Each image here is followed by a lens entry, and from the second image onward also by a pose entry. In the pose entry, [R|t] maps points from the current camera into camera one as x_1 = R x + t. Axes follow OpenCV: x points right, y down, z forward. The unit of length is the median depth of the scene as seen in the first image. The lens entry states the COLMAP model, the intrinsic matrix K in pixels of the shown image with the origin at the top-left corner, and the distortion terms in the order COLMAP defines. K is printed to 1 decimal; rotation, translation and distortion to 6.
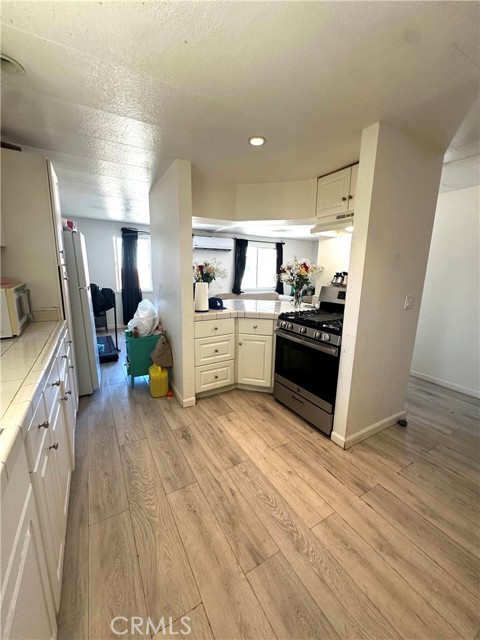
lens RADIAL K [[256.4, 0, 239.3], [0, 256.4, 319.2], [0, 0, 1]] dist [-0.004187, 0.000480]
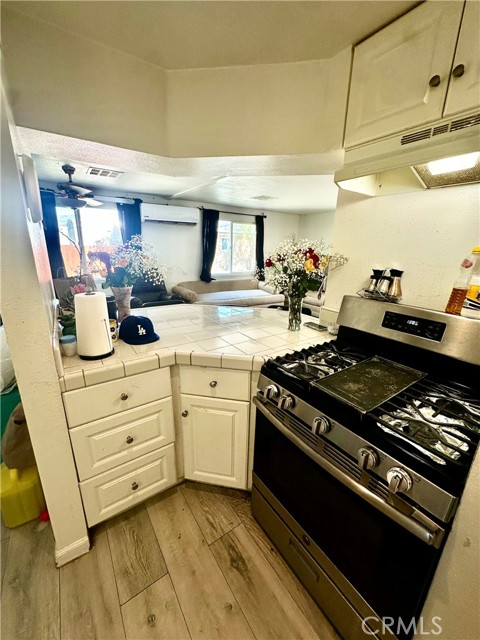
lens RADIAL K [[256.4, 0, 241.4], [0, 256.4, 317.7], [0, 0, 1]] dist [-0.004187, 0.000480]
pose [[0.996266, -0.015757, 0.084882, 0.074114], [0.008813, 0.996629, 0.081565, -0.130345], [-0.085881, -0.080512, 0.993047, 0.513614]]
